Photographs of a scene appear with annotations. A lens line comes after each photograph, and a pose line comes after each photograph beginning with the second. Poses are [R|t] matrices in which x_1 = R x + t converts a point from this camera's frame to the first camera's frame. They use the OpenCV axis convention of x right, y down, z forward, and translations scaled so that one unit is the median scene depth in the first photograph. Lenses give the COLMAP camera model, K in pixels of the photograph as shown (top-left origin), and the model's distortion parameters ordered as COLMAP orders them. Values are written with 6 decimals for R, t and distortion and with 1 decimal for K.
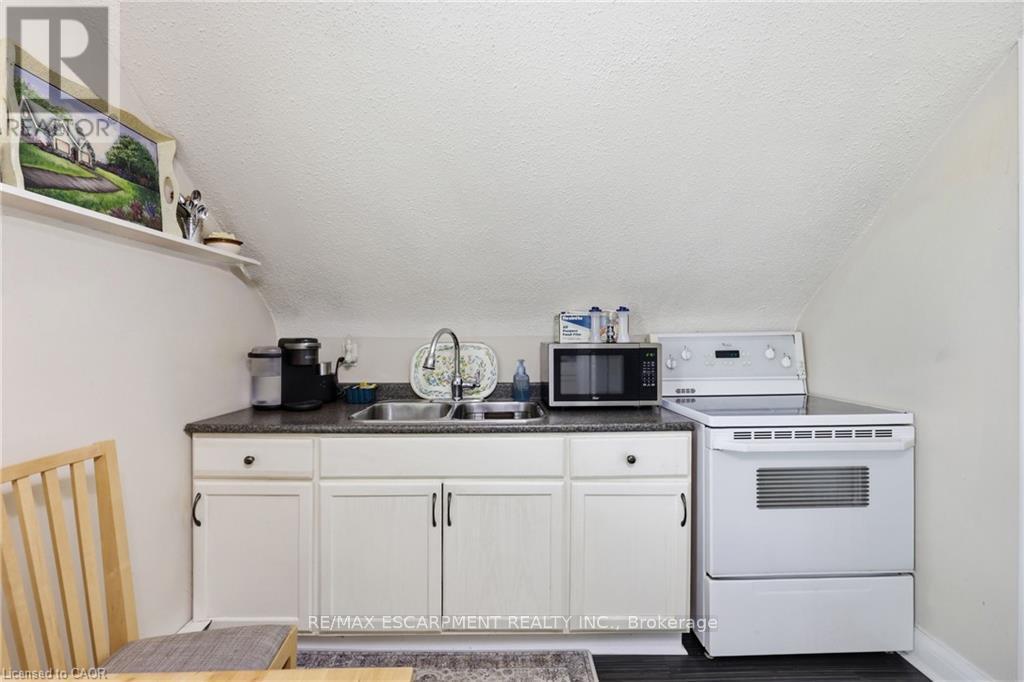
lens RADIAL K [[411.0, 0, 500.9], [0, 411.0, 338.6], [0, 0, 1]] dist [-0.014906, -0.000454]
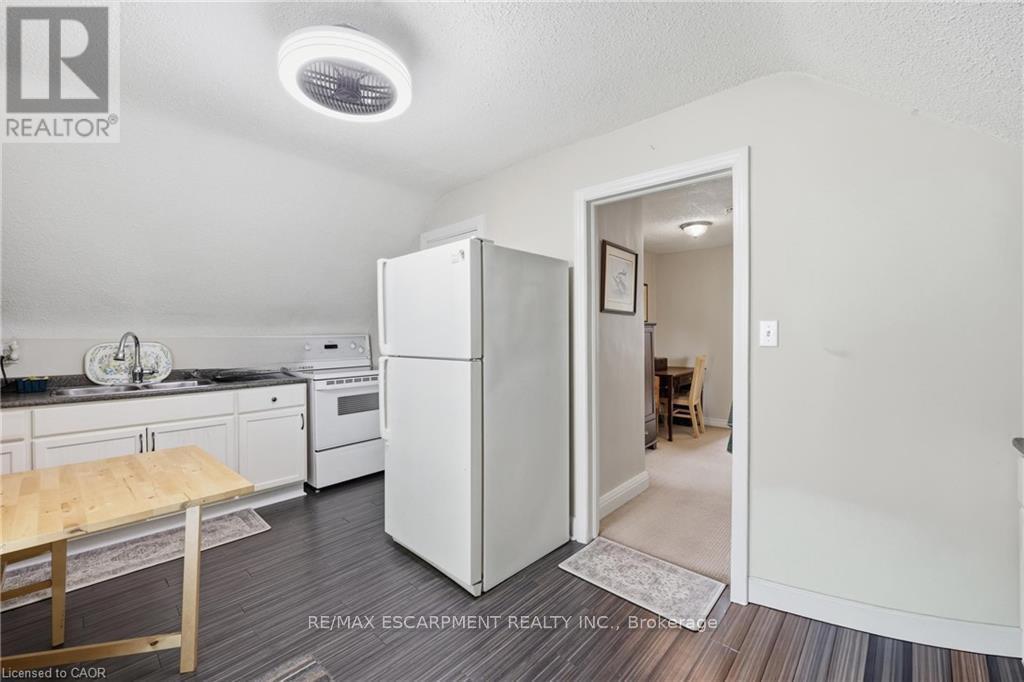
lens RADIAL K [[410.9, 0, 514.3], [0, 410.9, 342.4], [0, 0, 1]] dist [-0.001958, -0.000038]
pose [[0.675529, -0.011497, 0.737244, -0.344825], [0.005593, 0.999930, 0.010469, 0.003698], [-0.737312, -0.002948, 0.675546, -1.151451]]
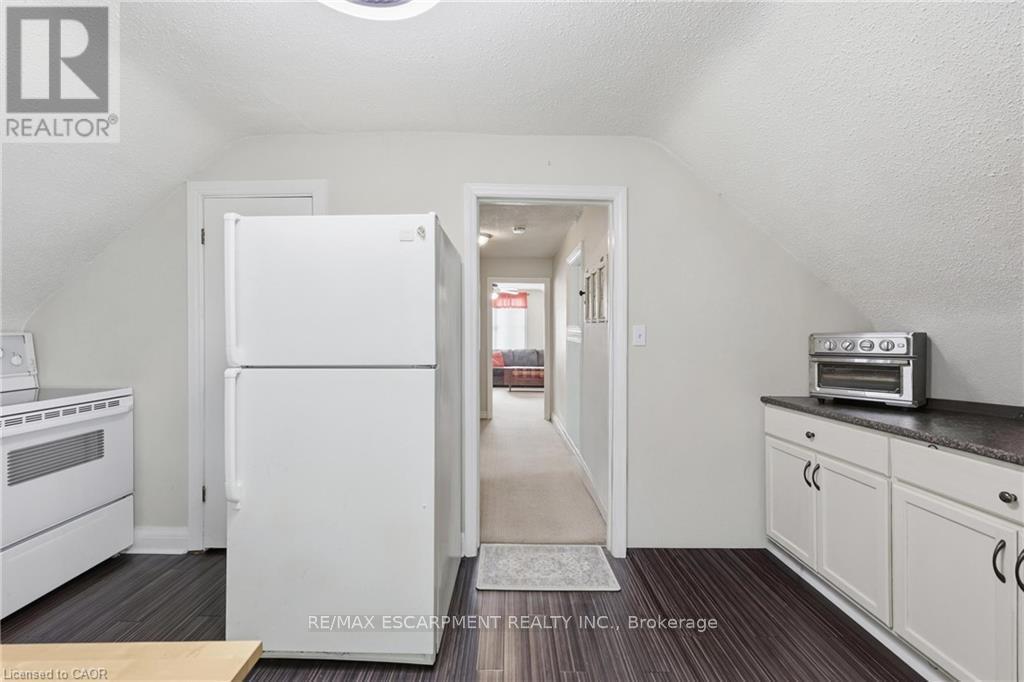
lens RADIAL K [[412.7, 0, 502.7], [0, 412.7, 336.1], [0, 0, 1]] dist [-0.000061, -0.000159]
pose [[0.000303, 0.002157, 0.999998, -0.513075], [0.002601, 0.999994, -0.002158, -0.002400], [-0.999997, 0.002602, 0.000297, -0.381324]]
